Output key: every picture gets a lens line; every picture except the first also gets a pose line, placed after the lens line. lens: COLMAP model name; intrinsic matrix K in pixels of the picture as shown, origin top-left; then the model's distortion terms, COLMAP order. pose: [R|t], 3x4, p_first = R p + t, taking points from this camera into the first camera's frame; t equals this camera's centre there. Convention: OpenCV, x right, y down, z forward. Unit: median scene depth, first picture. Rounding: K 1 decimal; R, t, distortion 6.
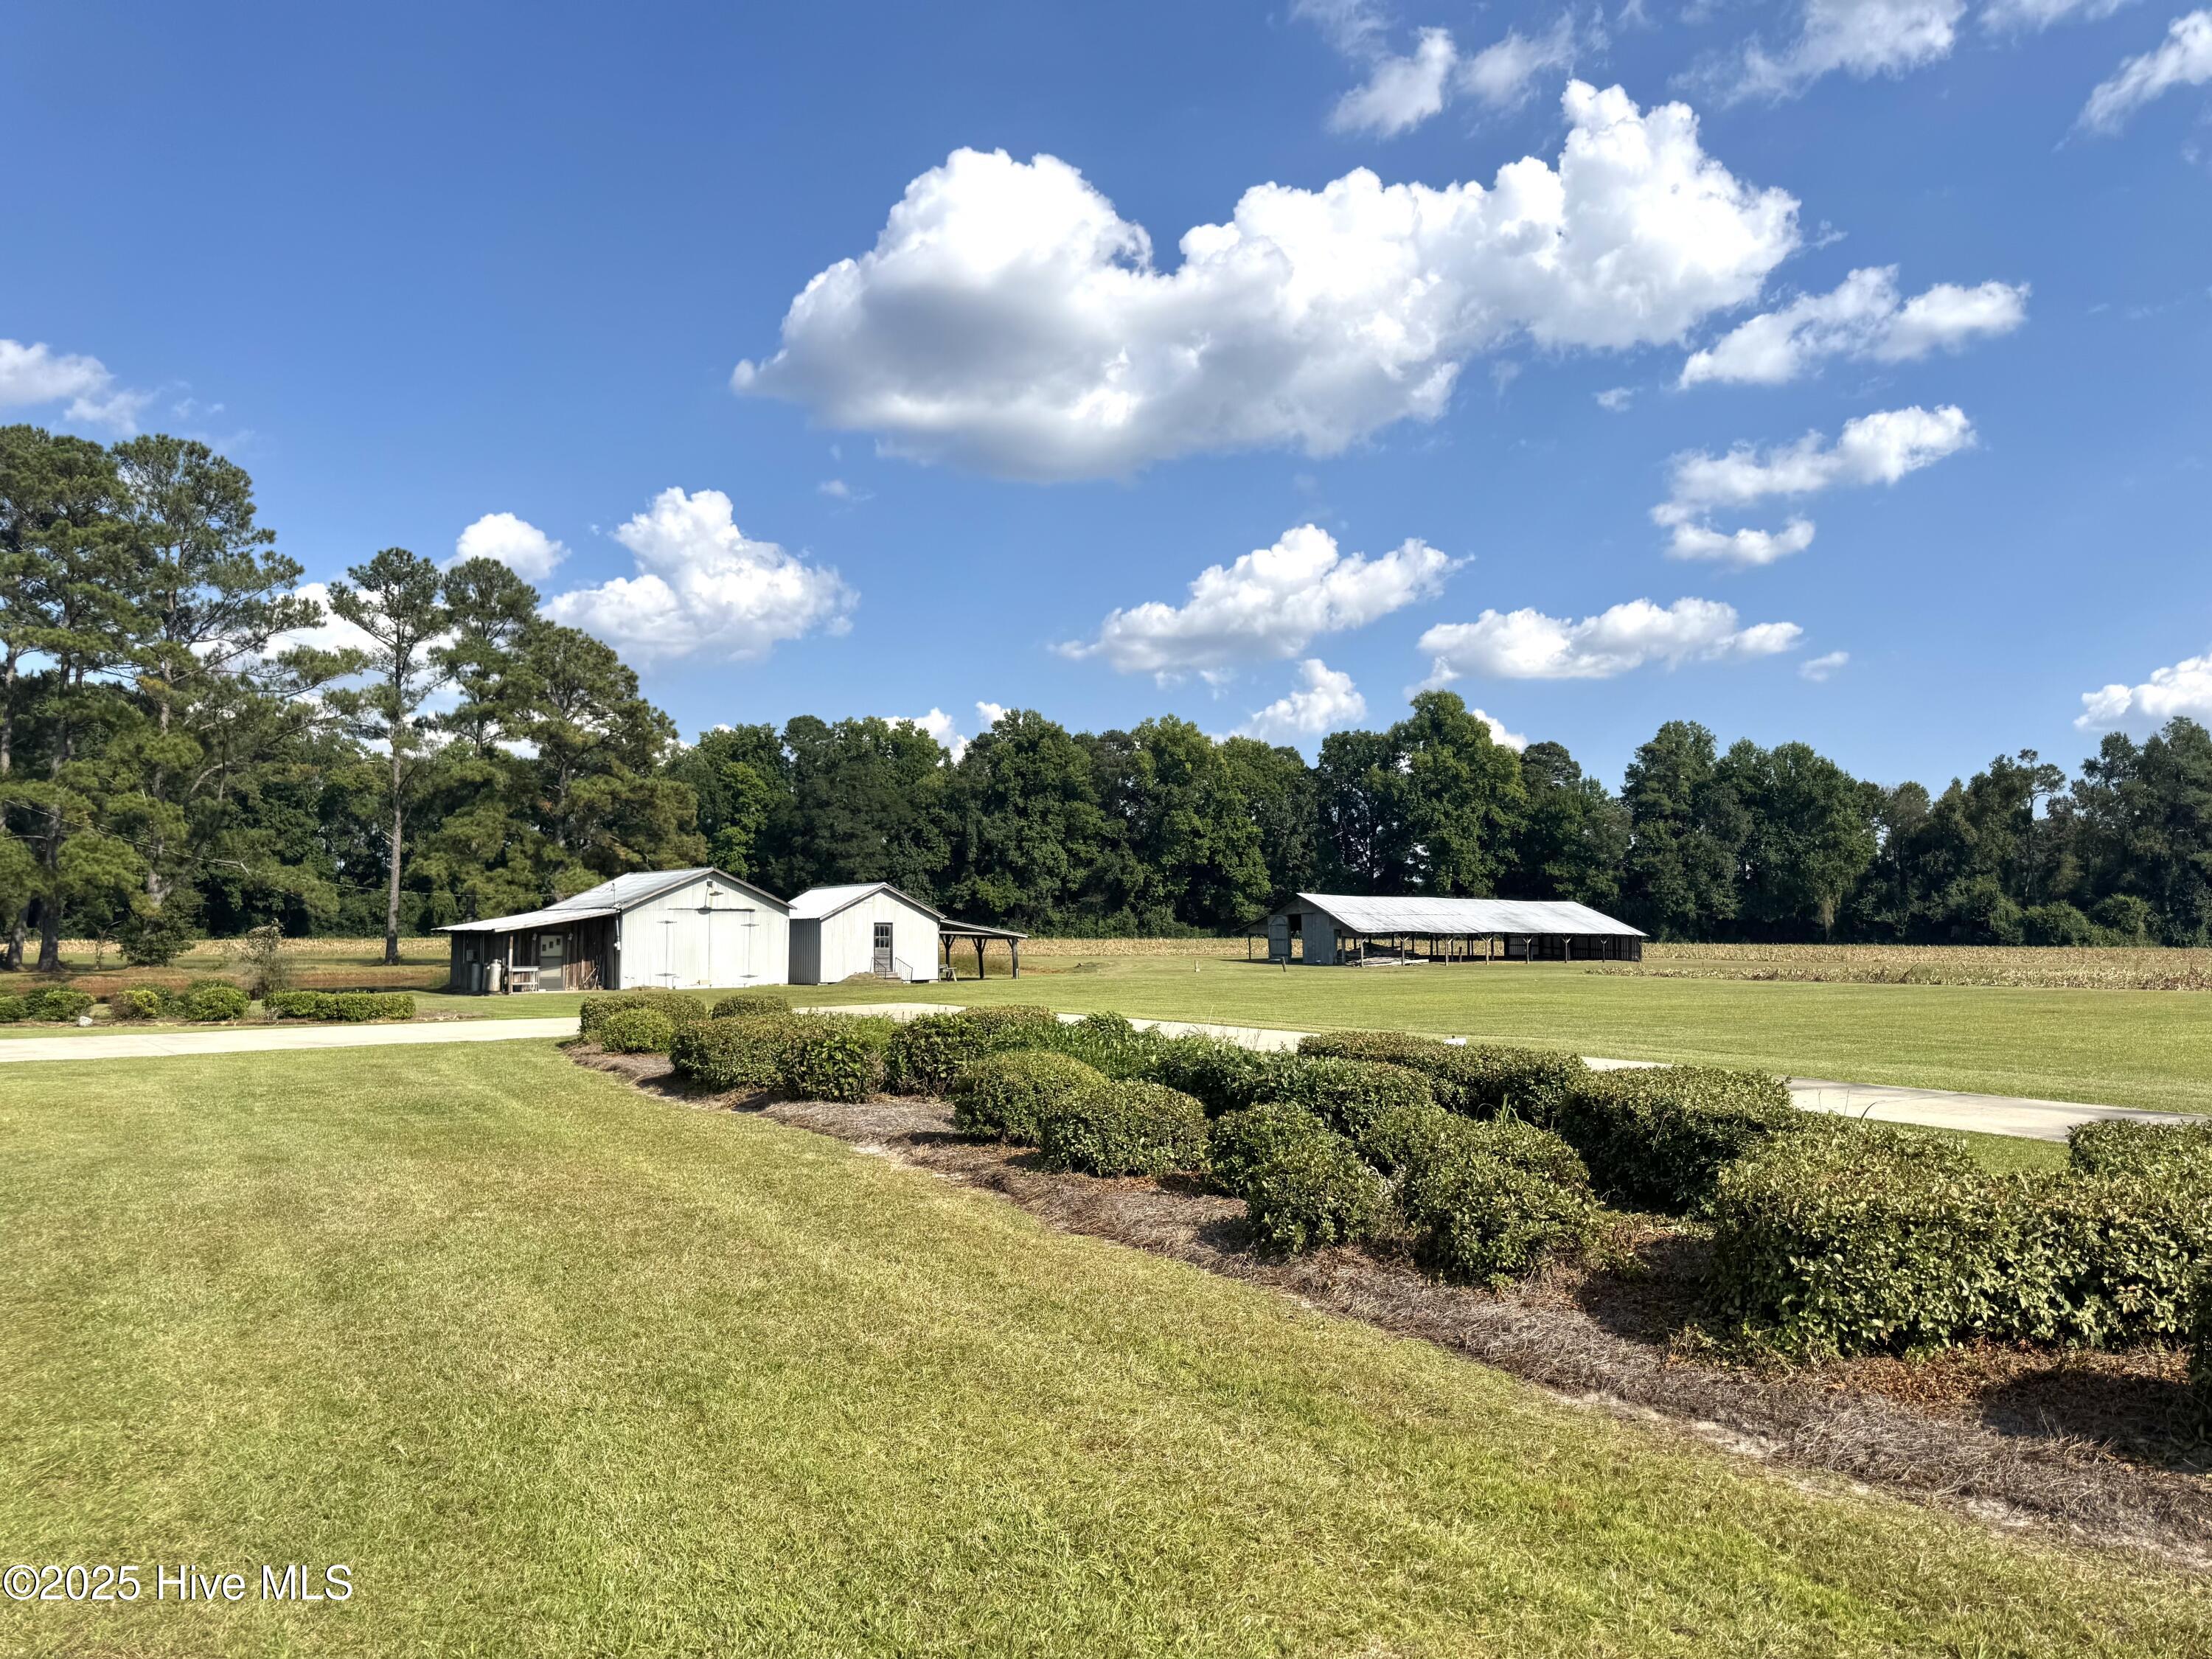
lens RADIAL K [[1542.9, 0, 1107.4], [0, 1542.9, 834.8], [0, 0, 1]] dist [0.058300, -0.080472]
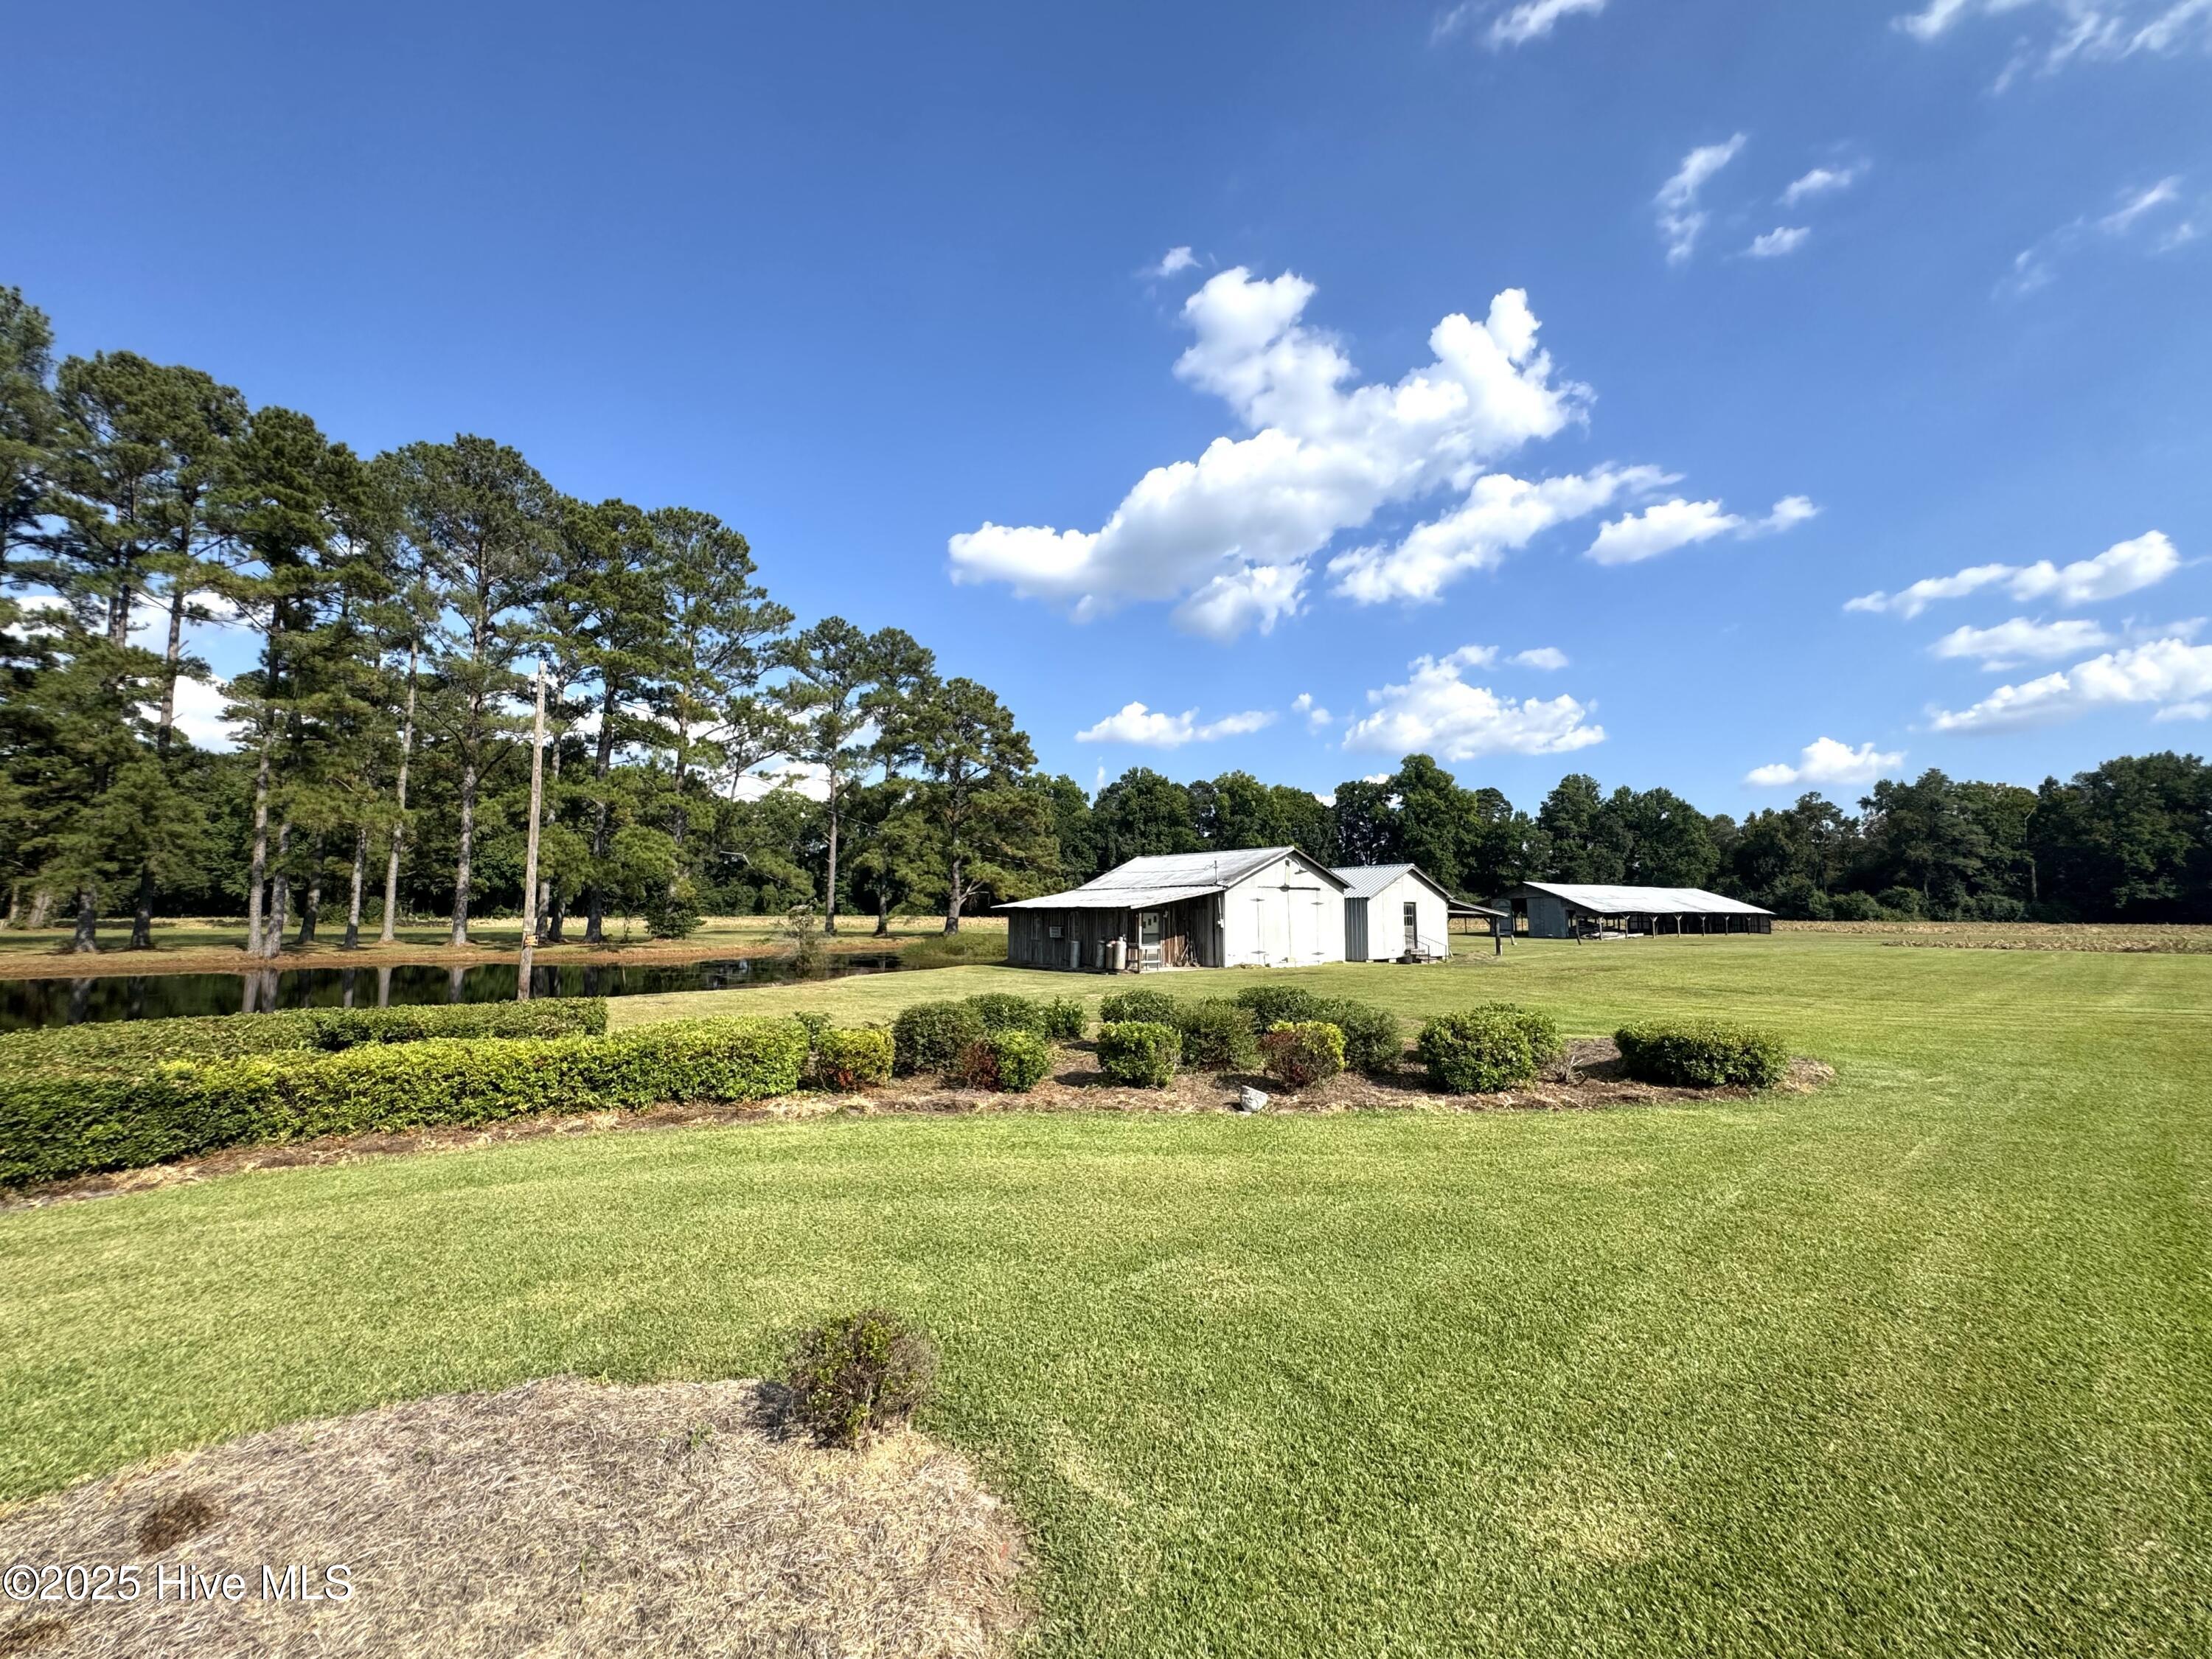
lens RADIAL K [[912.6, 0, 1100.6], [0, 912.6, 836.6], [0, 0, 1]] dist [-0.007020, 0.001215]
pose [[0.999995, -0.000524, -0.003225, -0.105715], [0.000456, 0.999779, -0.021003, 0.007461], [0.003235, 0.021002, 0.999774, 0.110095]]
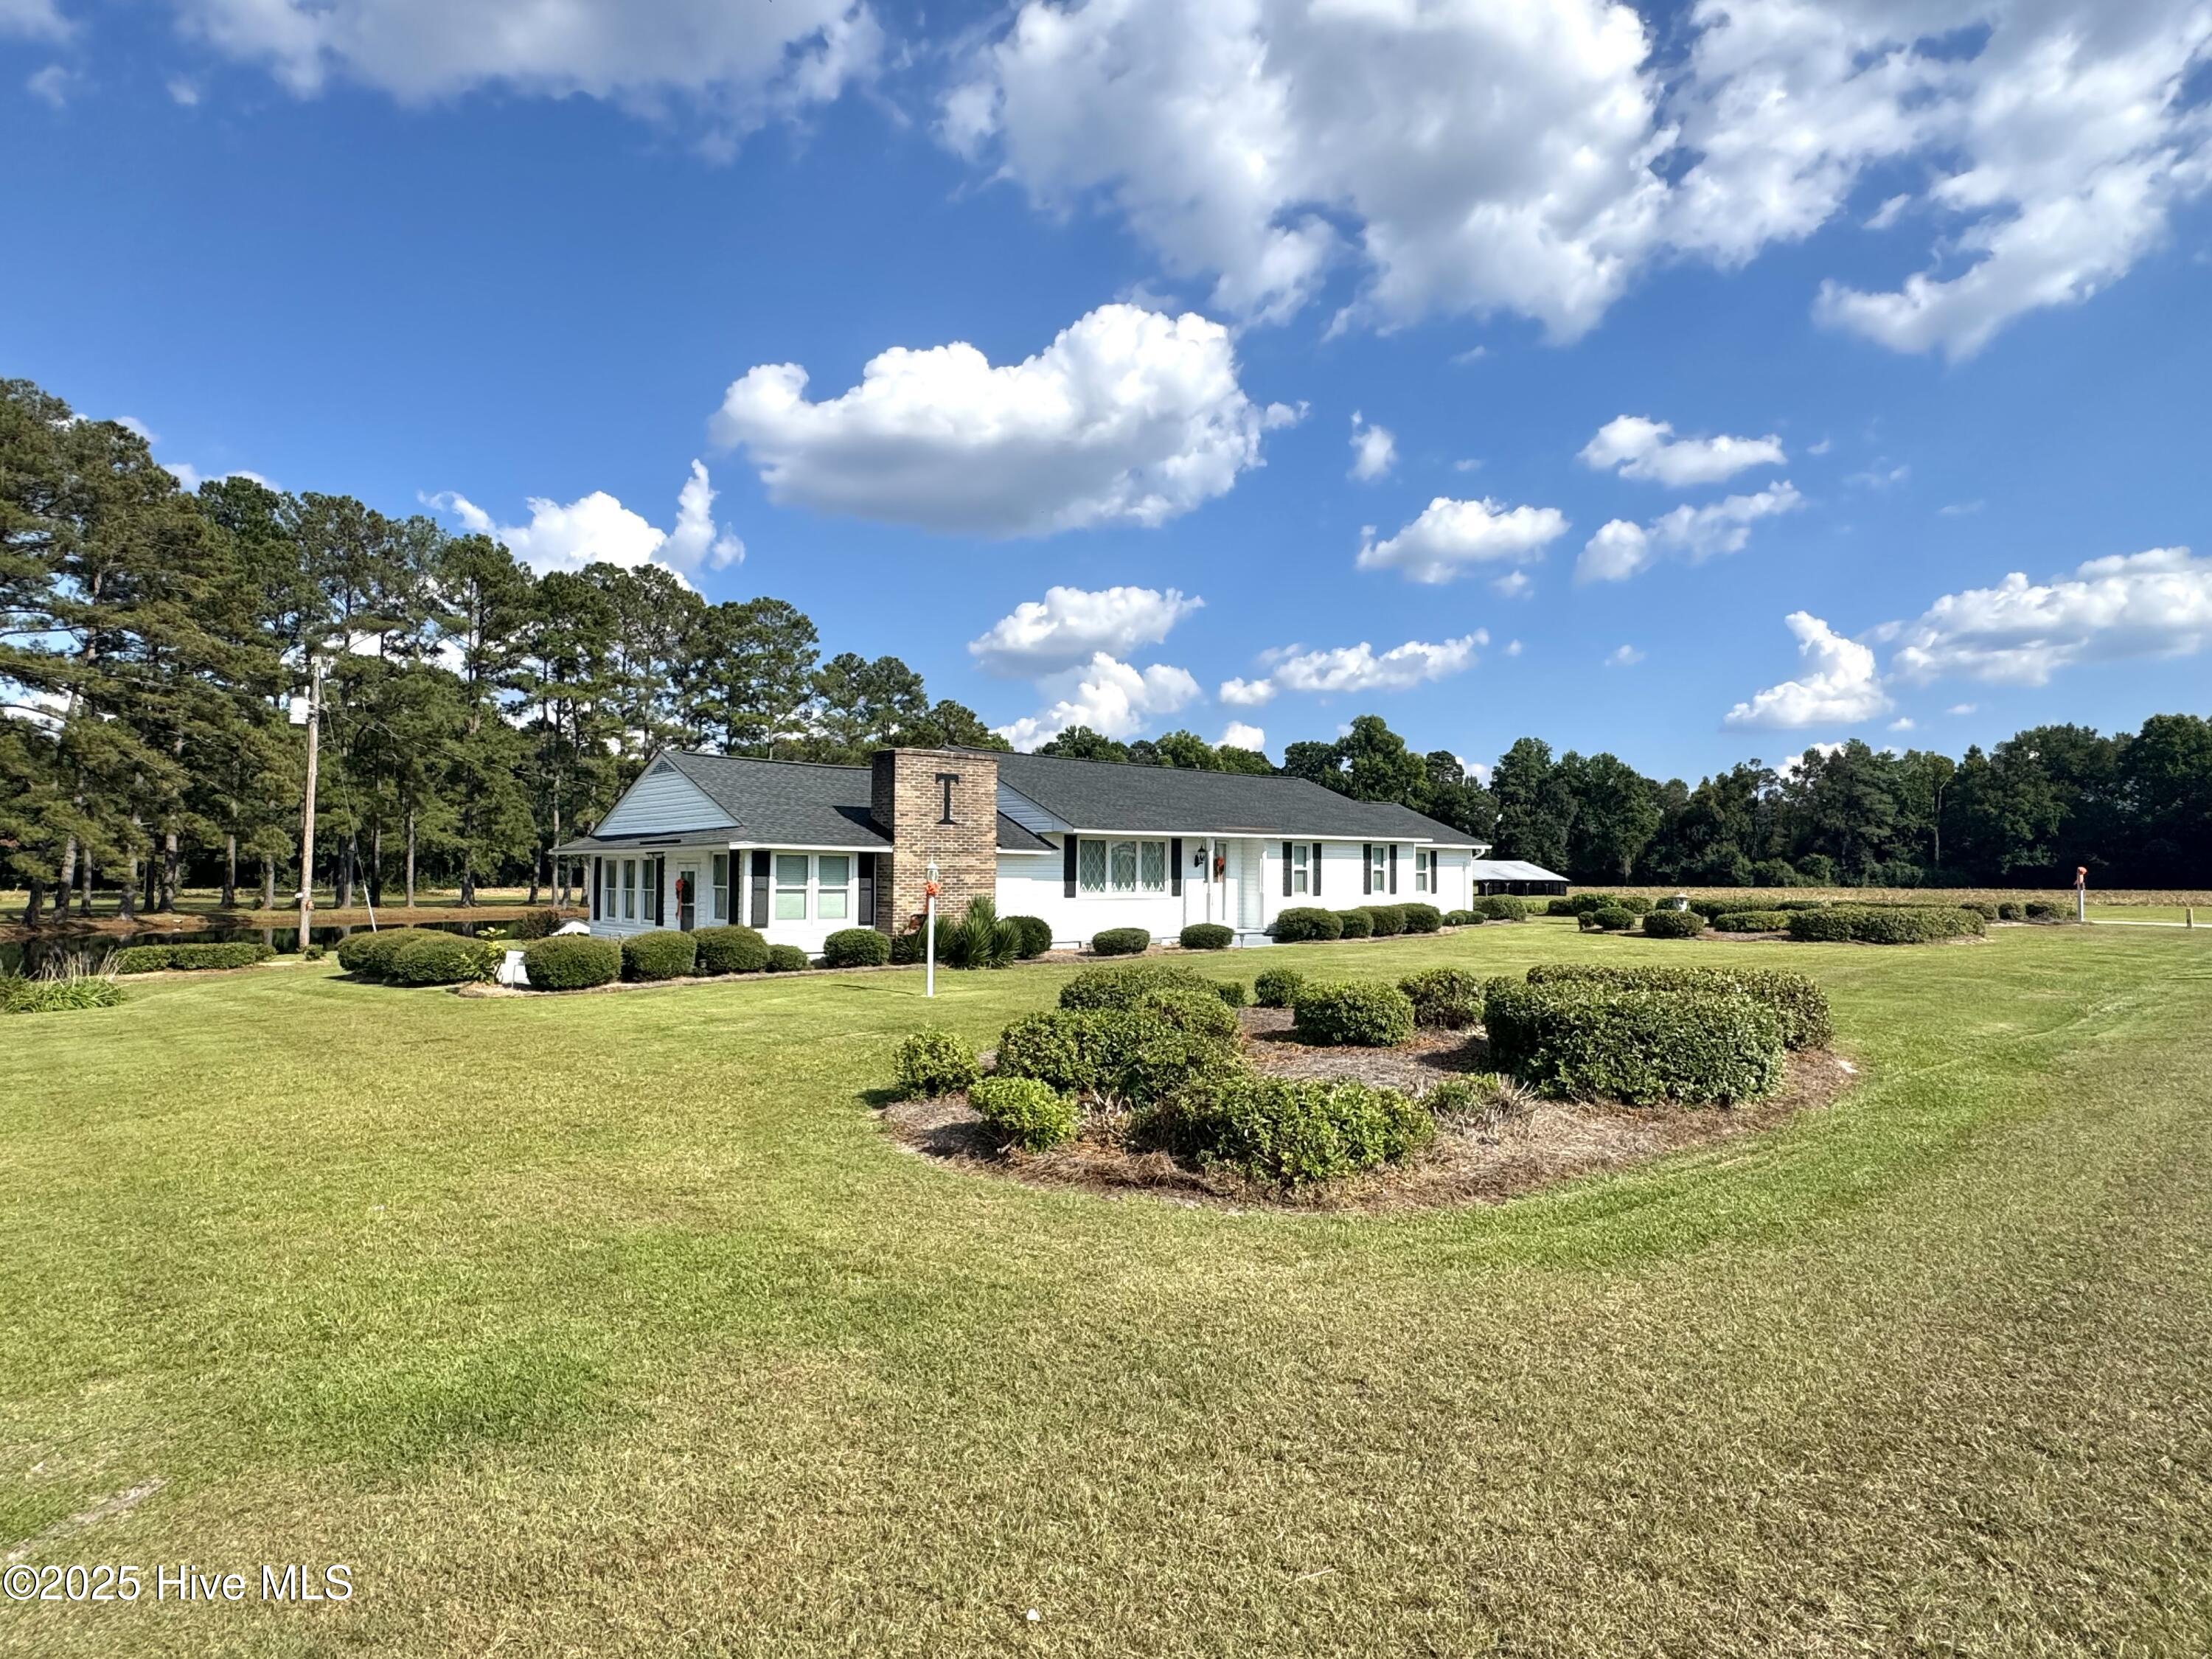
lens RADIAL K [[1225.4, 0, 1103.3], [0, 1225.4, 827.5], [0, 0, 1]] dist [0.001014, -0.000083]
pose [[0.997830, -0.000810, 0.065845, -0.123211], [-0.000382, 0.999836, 0.018081, -0.008865], [-0.065849, -0.018067, 0.997666, -0.153088]]
